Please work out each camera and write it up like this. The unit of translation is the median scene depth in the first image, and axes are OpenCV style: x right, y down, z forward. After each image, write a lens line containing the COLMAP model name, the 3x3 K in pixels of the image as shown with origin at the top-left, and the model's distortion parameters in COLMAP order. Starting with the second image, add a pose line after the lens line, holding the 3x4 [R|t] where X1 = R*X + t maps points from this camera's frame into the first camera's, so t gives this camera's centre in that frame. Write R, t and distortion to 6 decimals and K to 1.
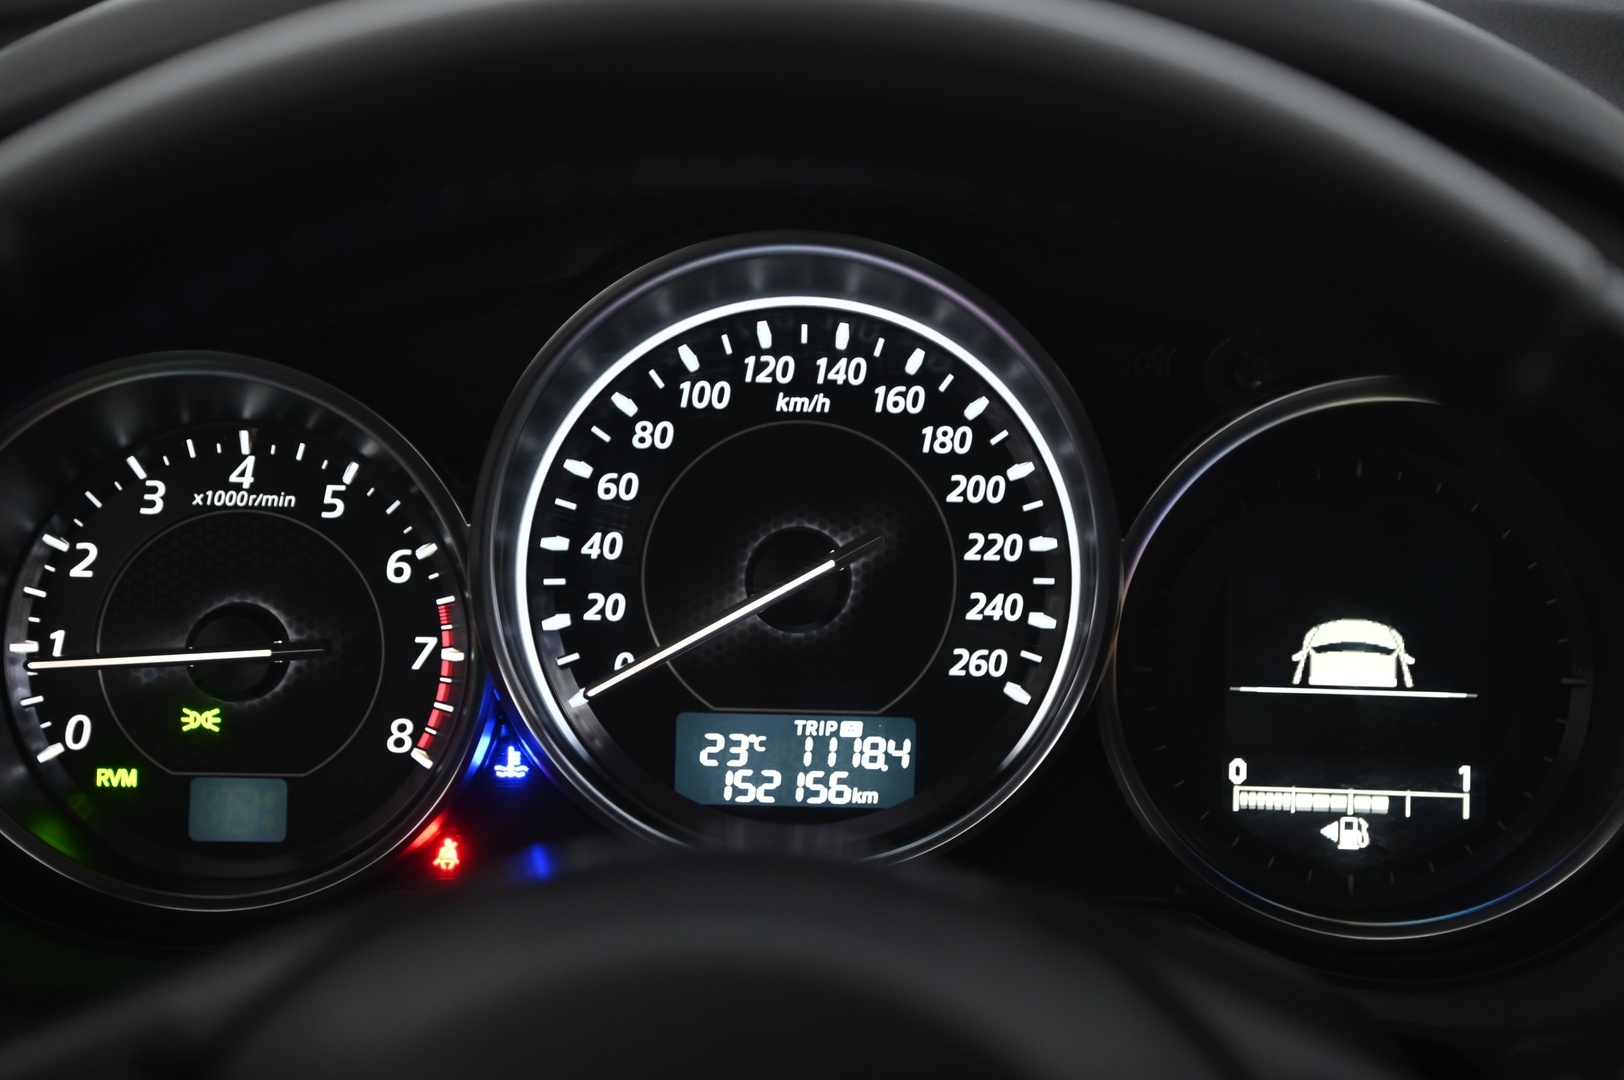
lens RADIAL K [[5463.9, 0, 827.1], [0, 5463.9, 538.6], [0, 0, 1]] dist [1.084939, 0.000000]
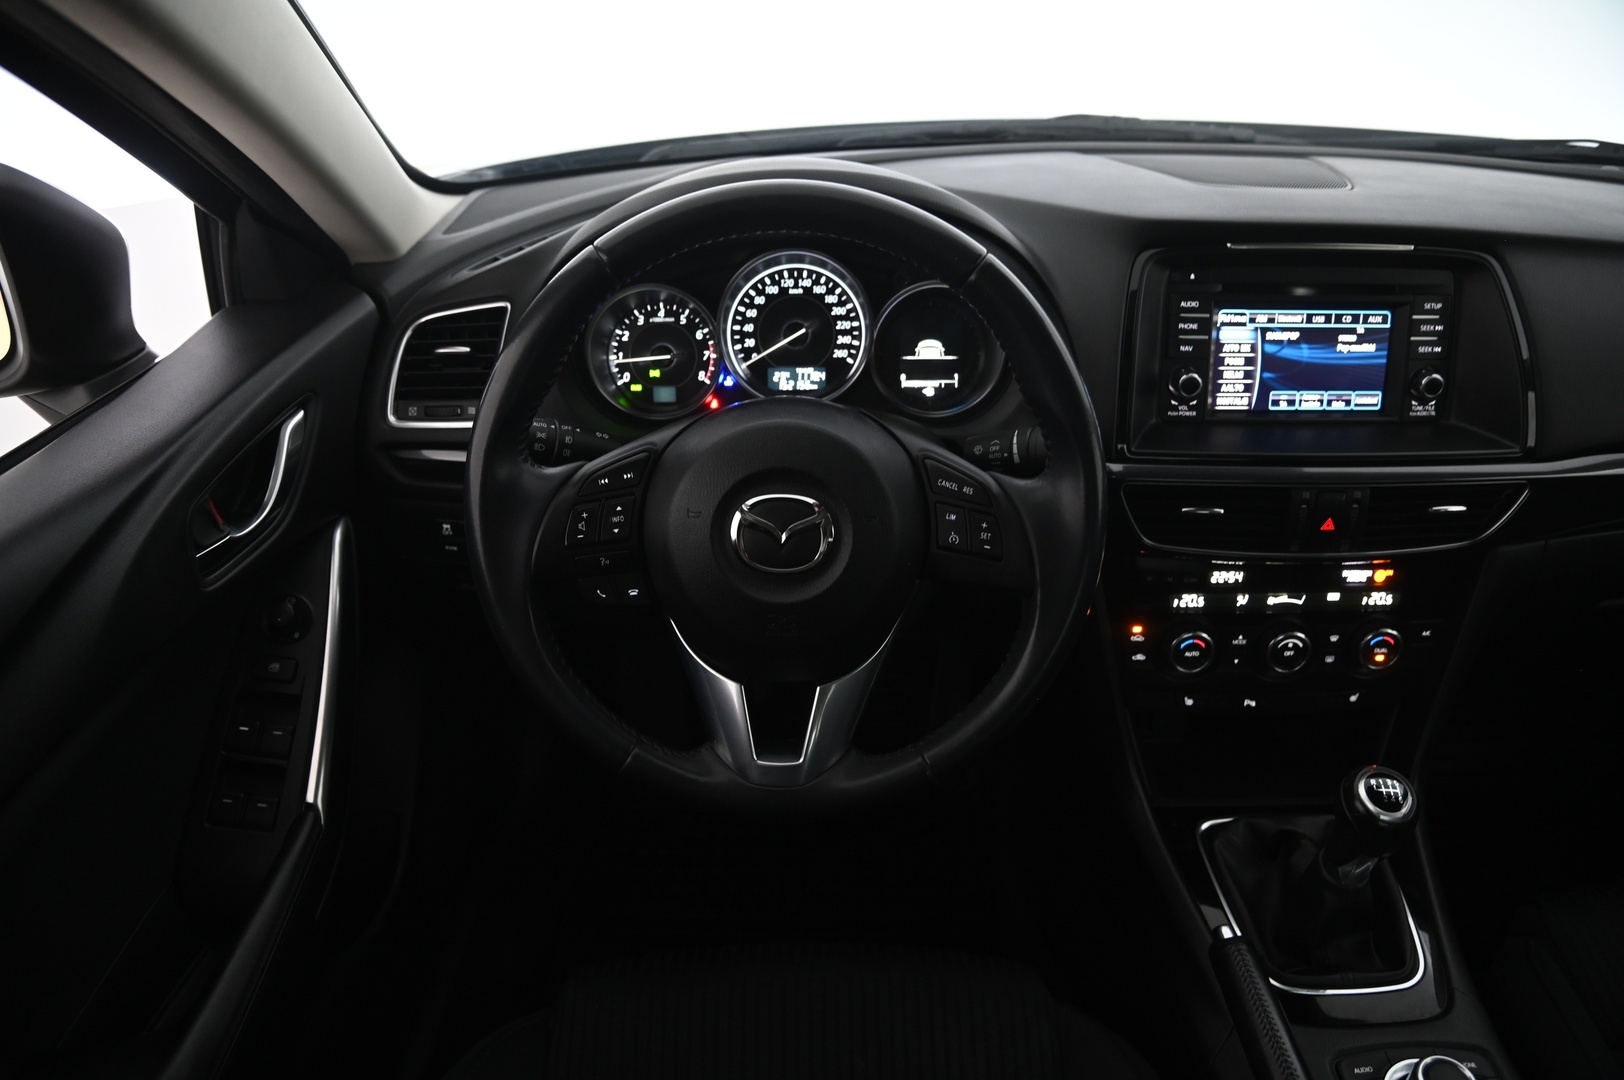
lens RADIAL K [[1099.3, 0, 816.7], [0, 1099.3, 541.8], [0, 0, 1]] dist [-0.113309, 0.057685]
pose [[0.999100, -0.035837, 0.022699, -0.014083], [0.031202, 0.983338, 0.179088, 0.013716], [-0.028739, -0.178219, 0.983571, 0.162425]]
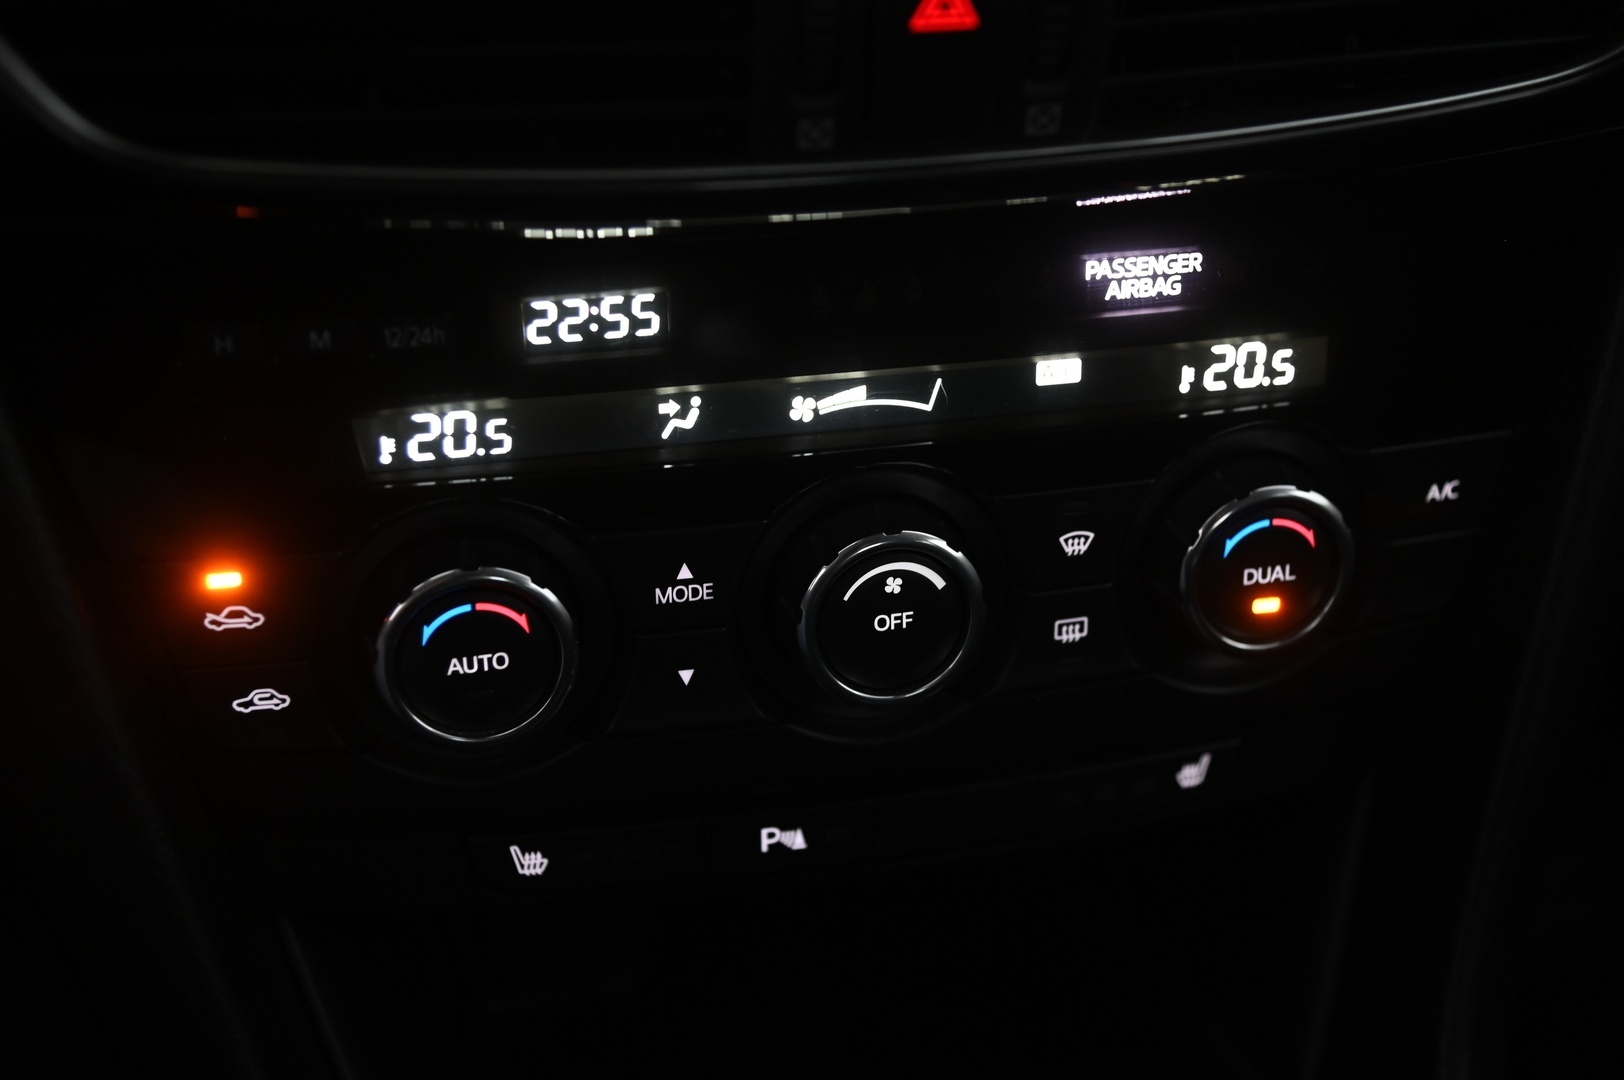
lens RADIAL K [[2241.8, 0, 816.2], [0, 2241.8, 543.8], [0, 0, 1]] dist [0.083530, 0.000000]
pose [[0.961781, -0.127530, 0.242309, 0.237022], [0.074096, 0.973119, 0.218060, 0.144804], [-0.263605, -0.191772, 0.945376, 0.544127]]
